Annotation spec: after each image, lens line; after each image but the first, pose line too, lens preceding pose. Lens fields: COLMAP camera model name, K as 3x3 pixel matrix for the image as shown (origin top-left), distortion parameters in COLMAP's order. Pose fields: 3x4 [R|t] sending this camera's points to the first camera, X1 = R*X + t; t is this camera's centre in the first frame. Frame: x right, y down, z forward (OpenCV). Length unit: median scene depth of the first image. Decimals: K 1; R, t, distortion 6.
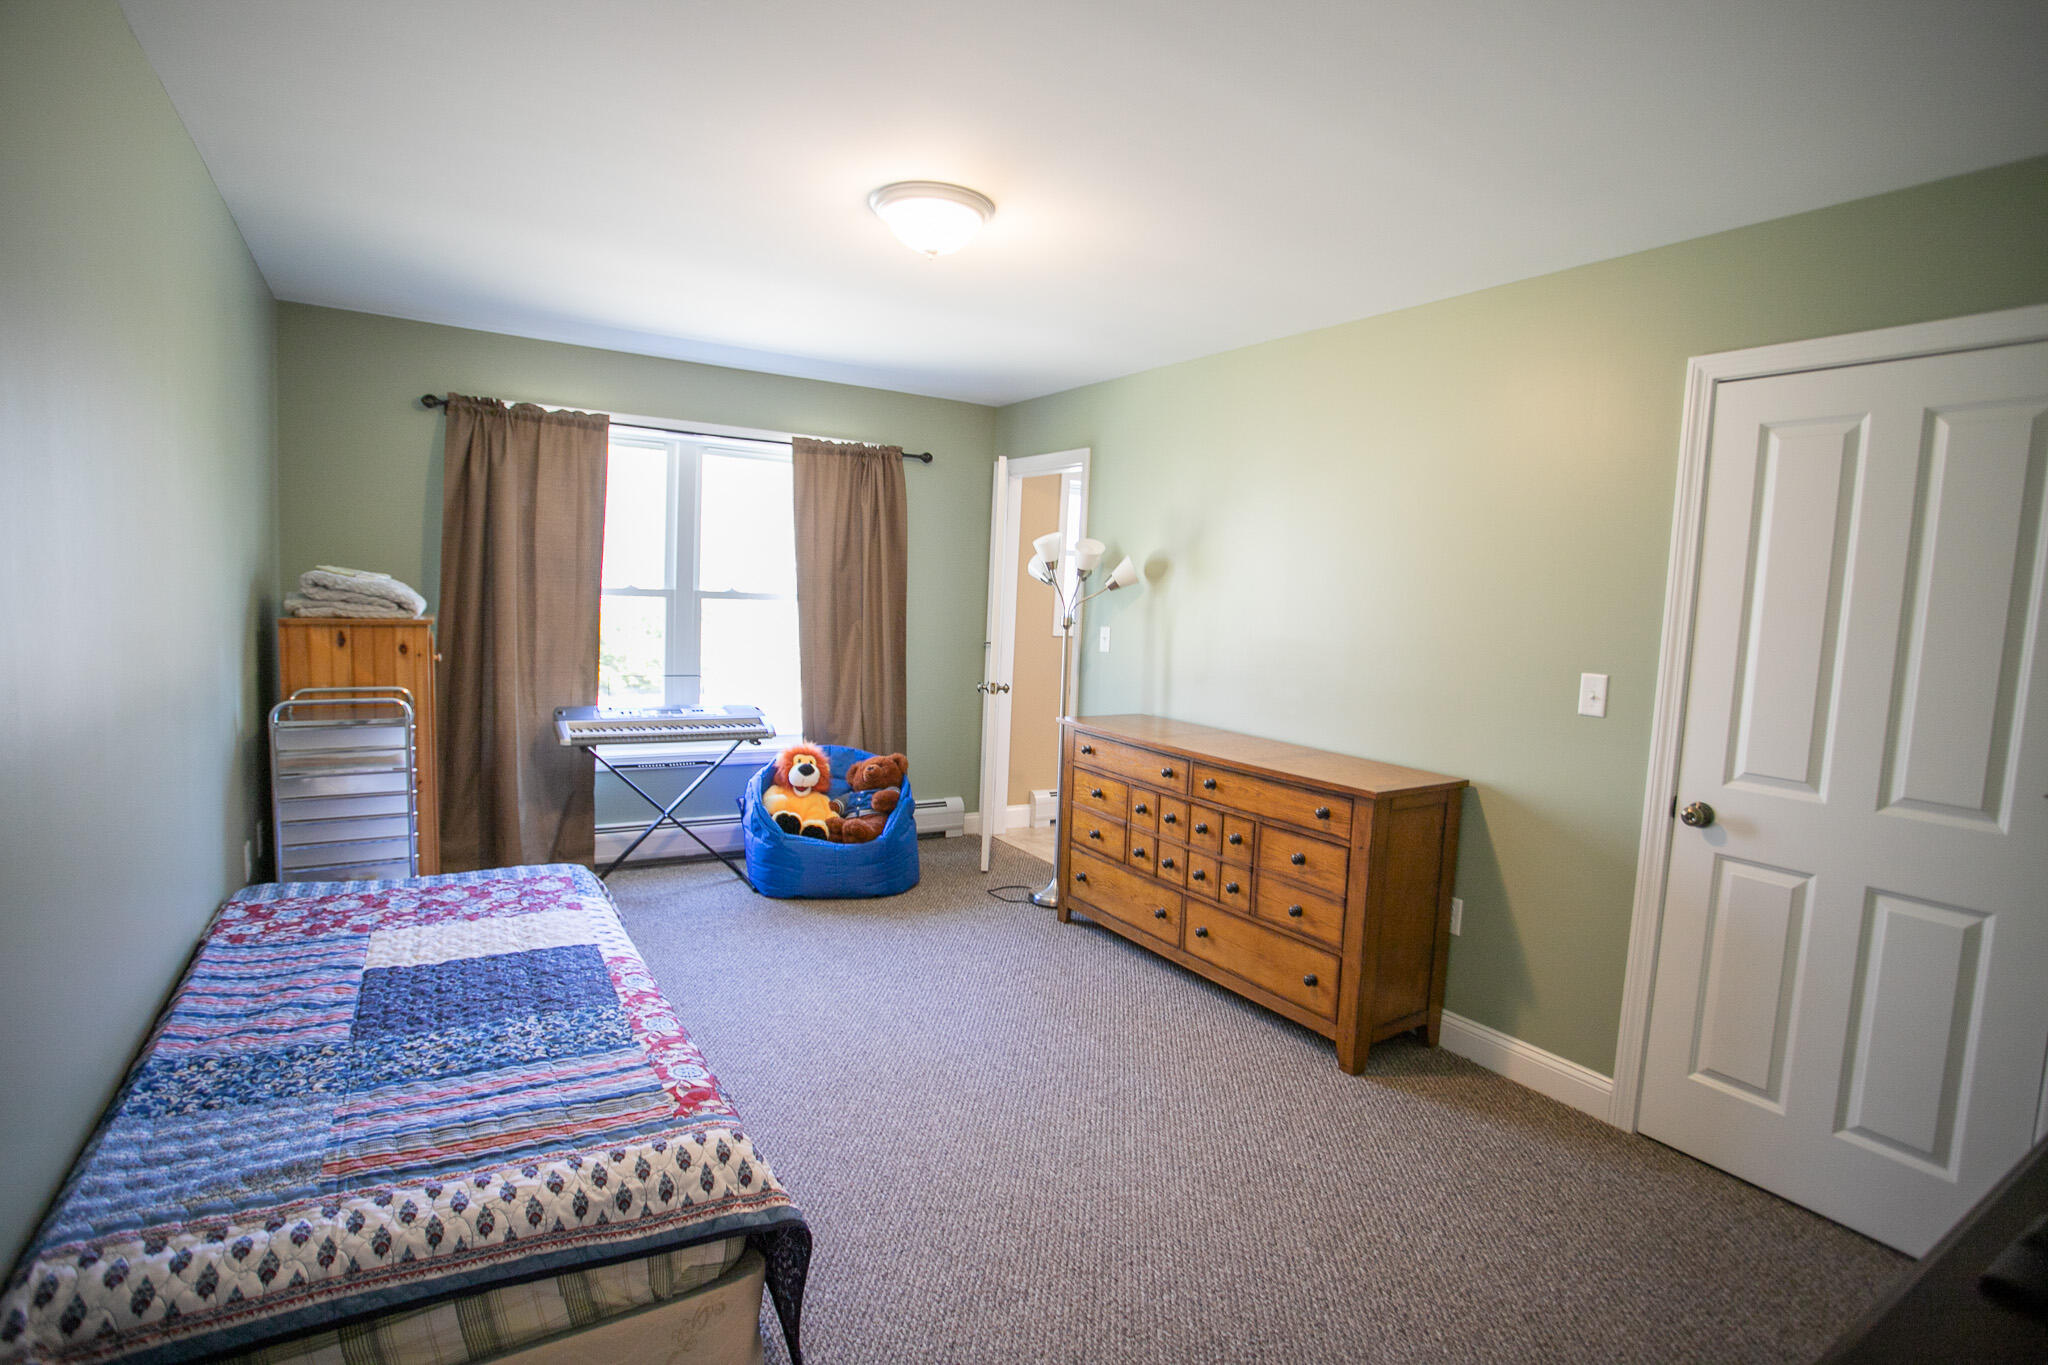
lens RADIAL K [[993.6, 0, 1018.6], [0, 993.6, 690.2], [0, 0, 1]] dist [-0.057641, 0.021890]
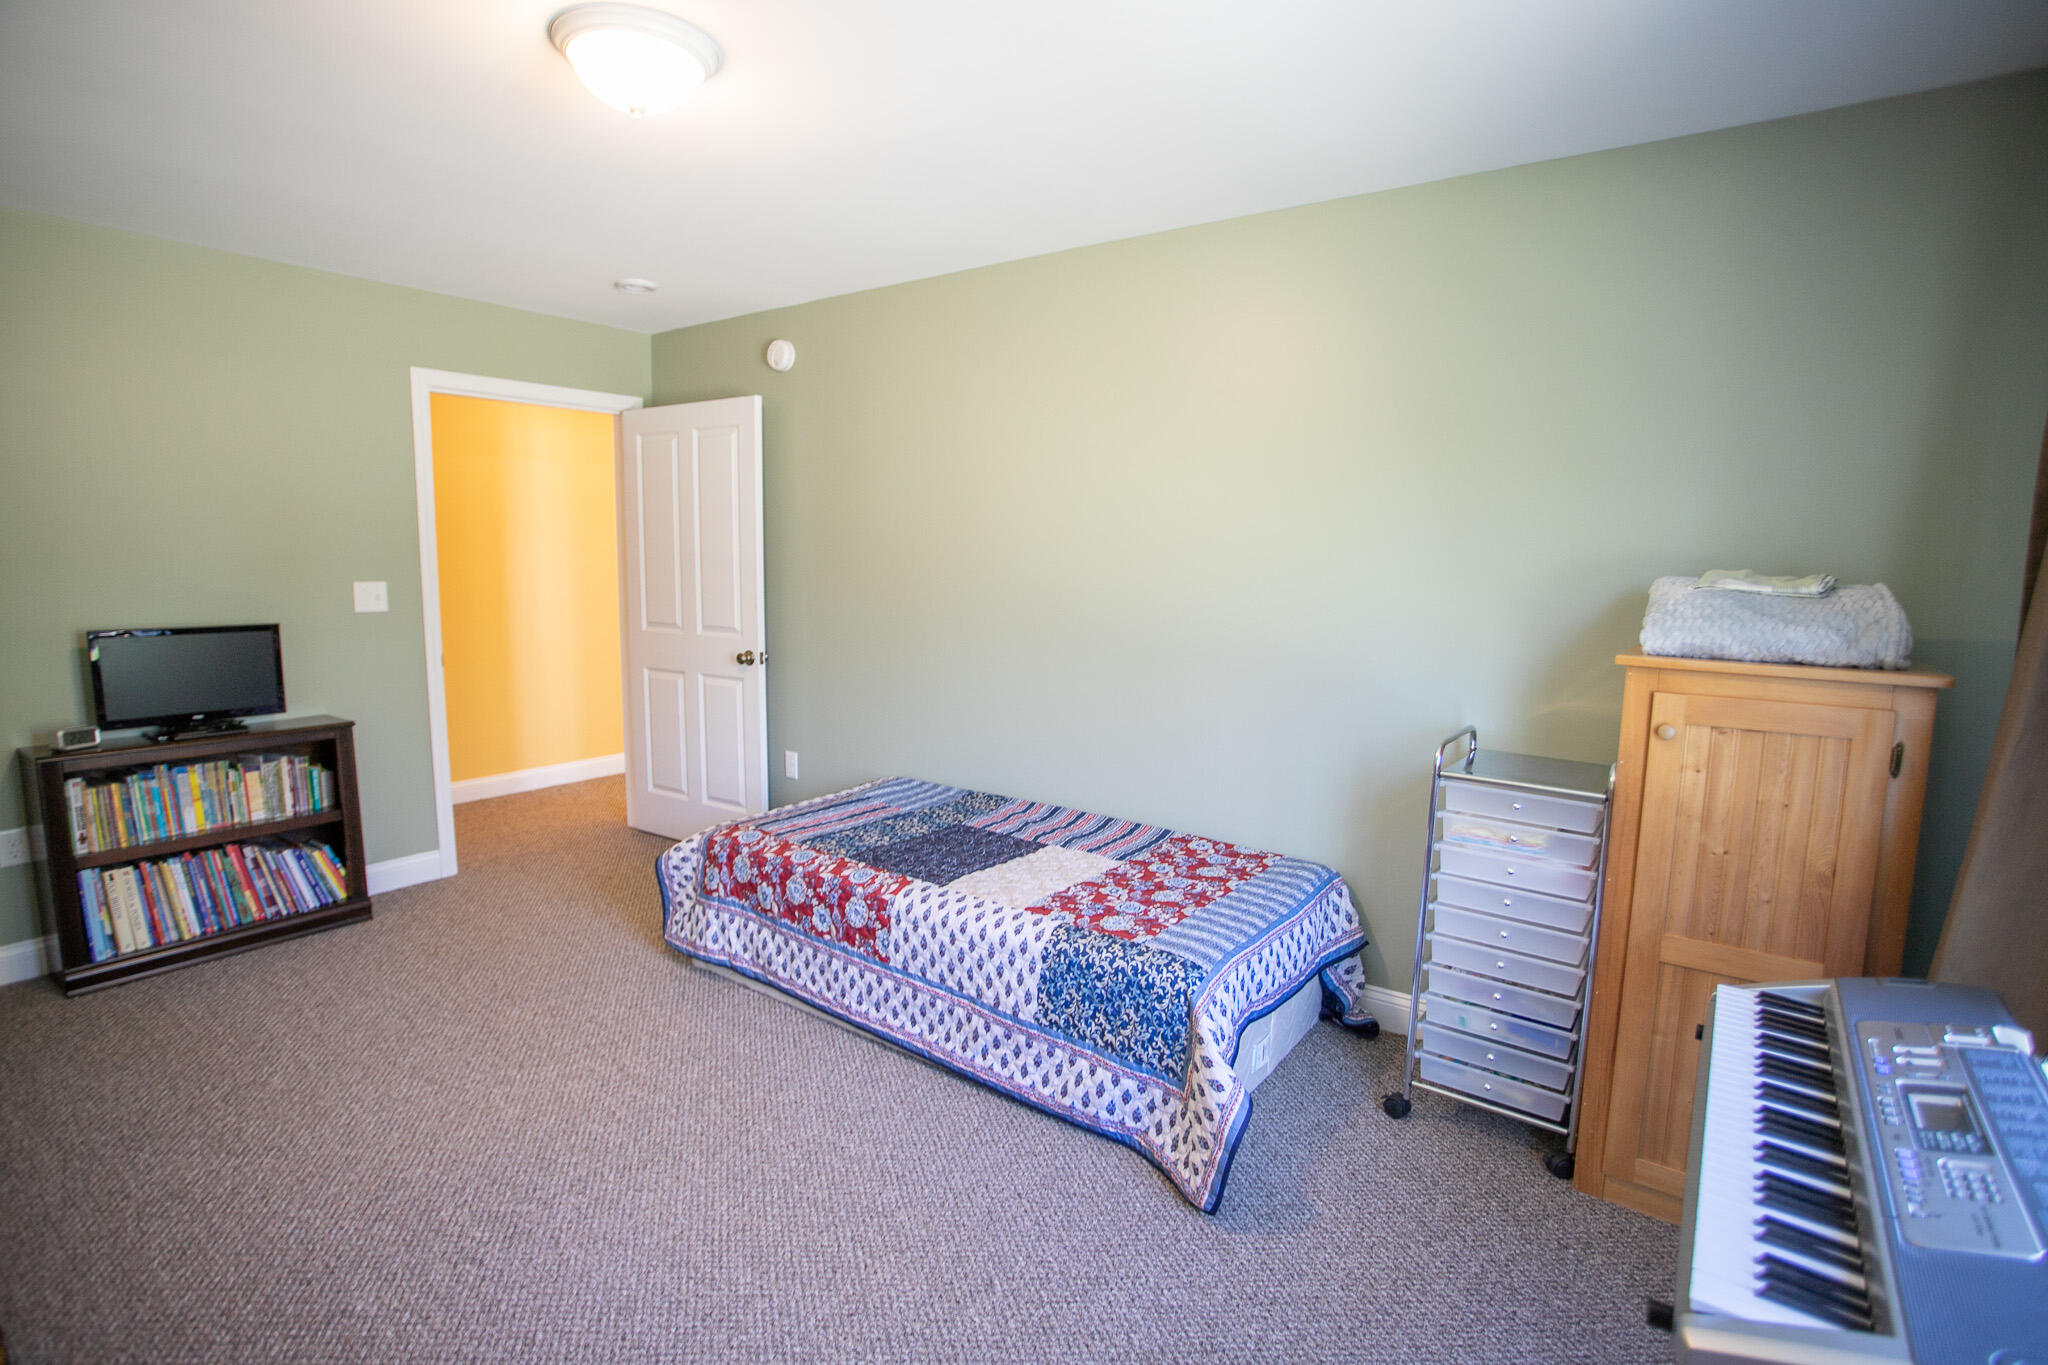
lens RADIAL K [[993.6, 0, 1020.0], [0, 993.6, 681.5], [0, 0, 1]] dist [-0.057641, 0.021890]
pose [[-0.926713, 0.000249, -0.375771, -0.063003], [-0.083614, 0.974793, 0.206853, -0.151513], [0.366350, 0.223113, -0.903332, 1.446942]]
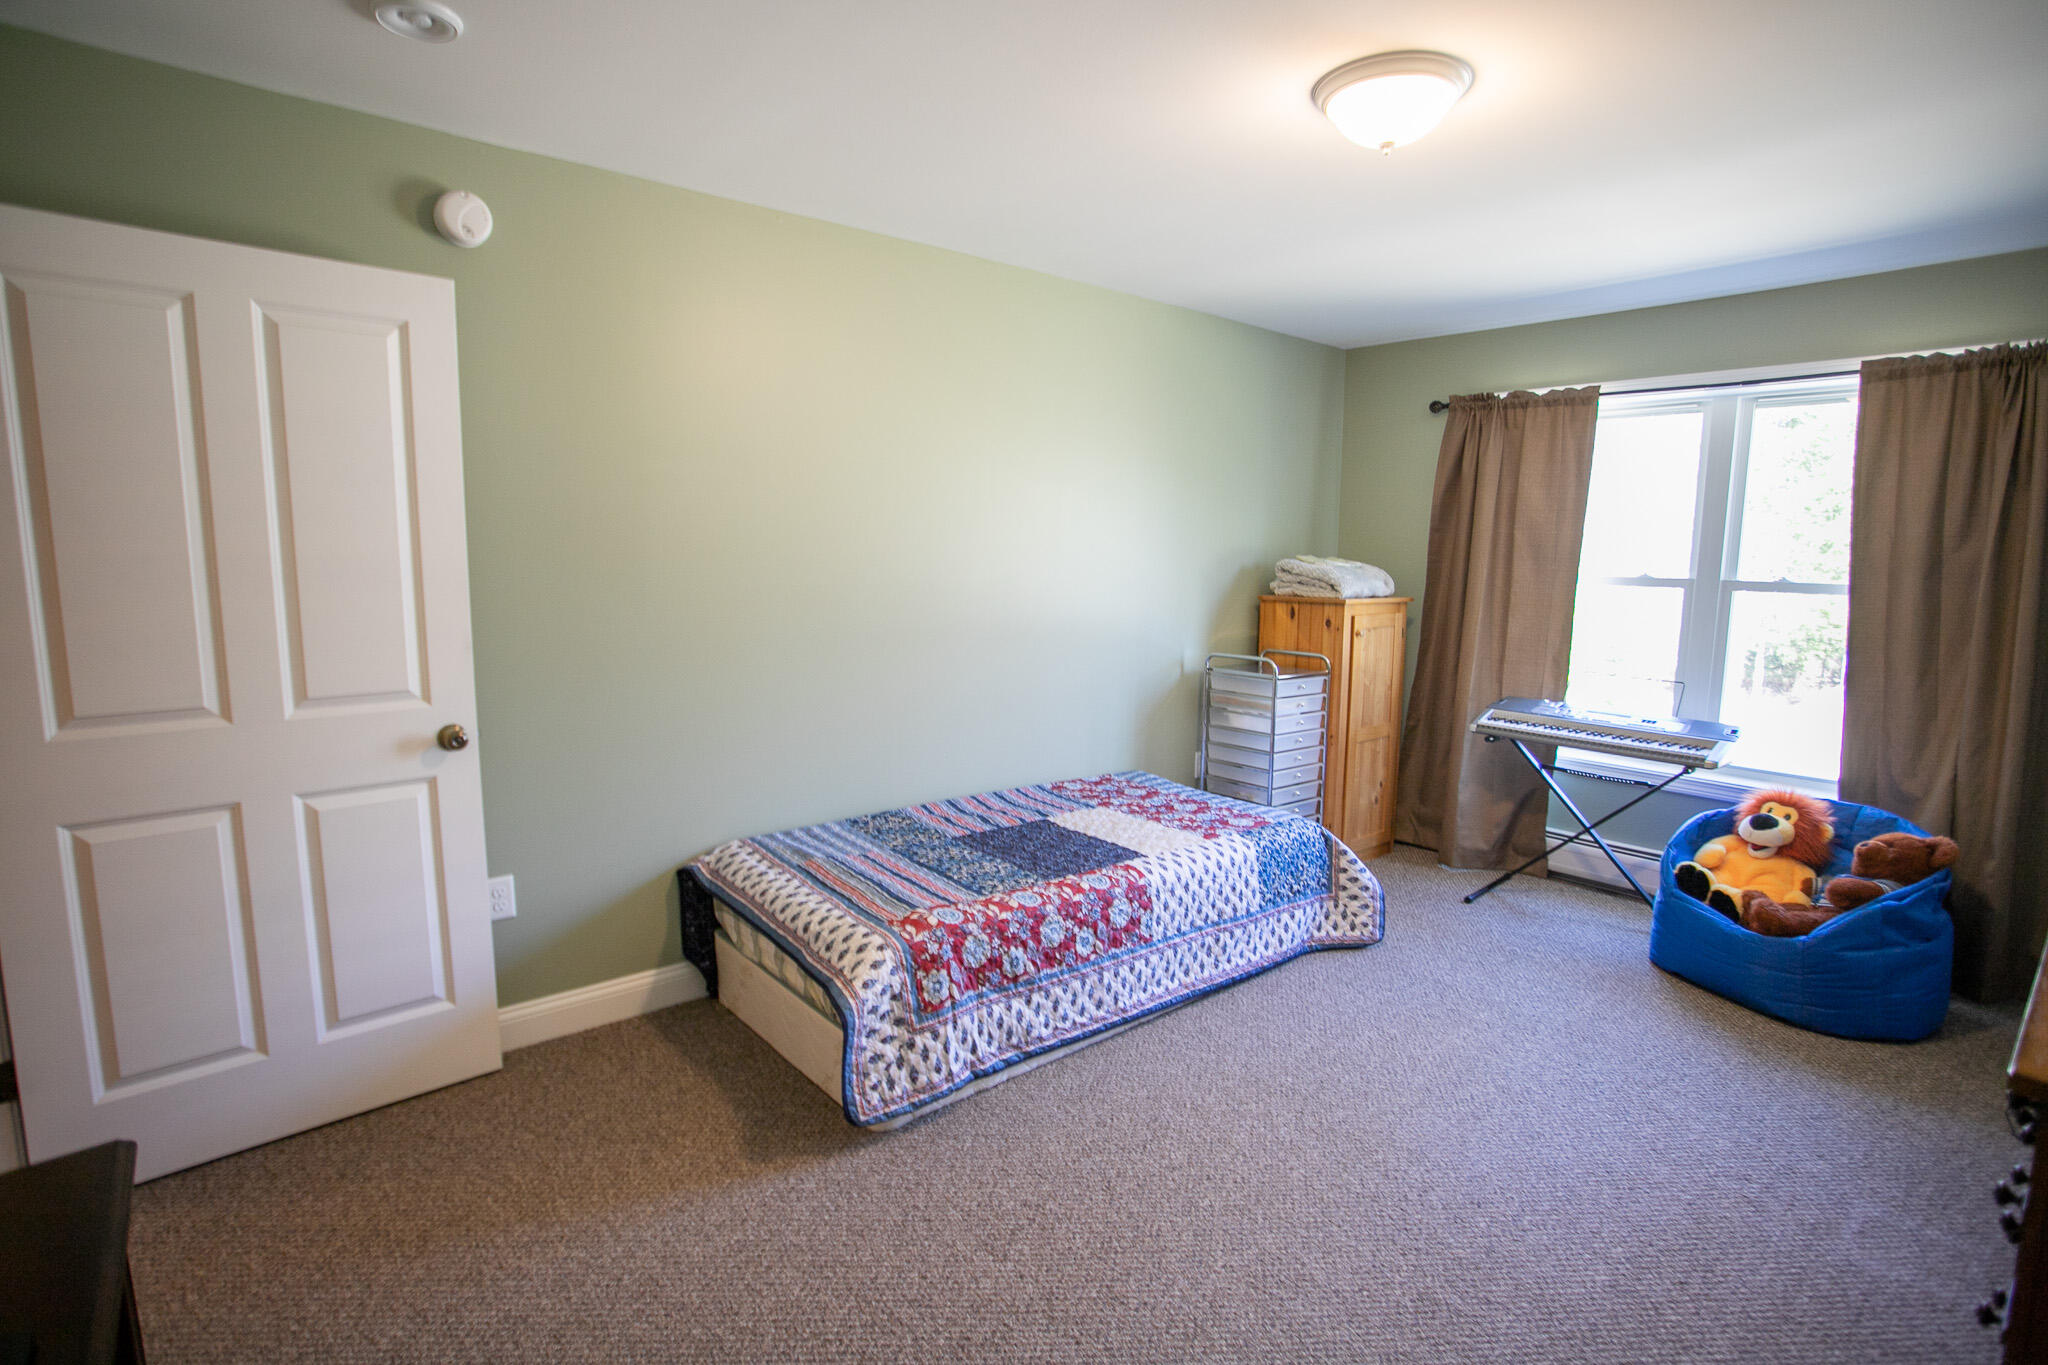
lens RADIAL K [[993.6, 0, 1023.2], [0, 993.6, 680.1], [0, 0, 1]] dist [-0.057641, 0.021890]
pose [[0.142416, 0.095716, -0.985168, 0.545973], [-0.105429, 0.991118, 0.081053, -0.032820], [0.984176, 0.092322, 0.151243, 0.462970]]
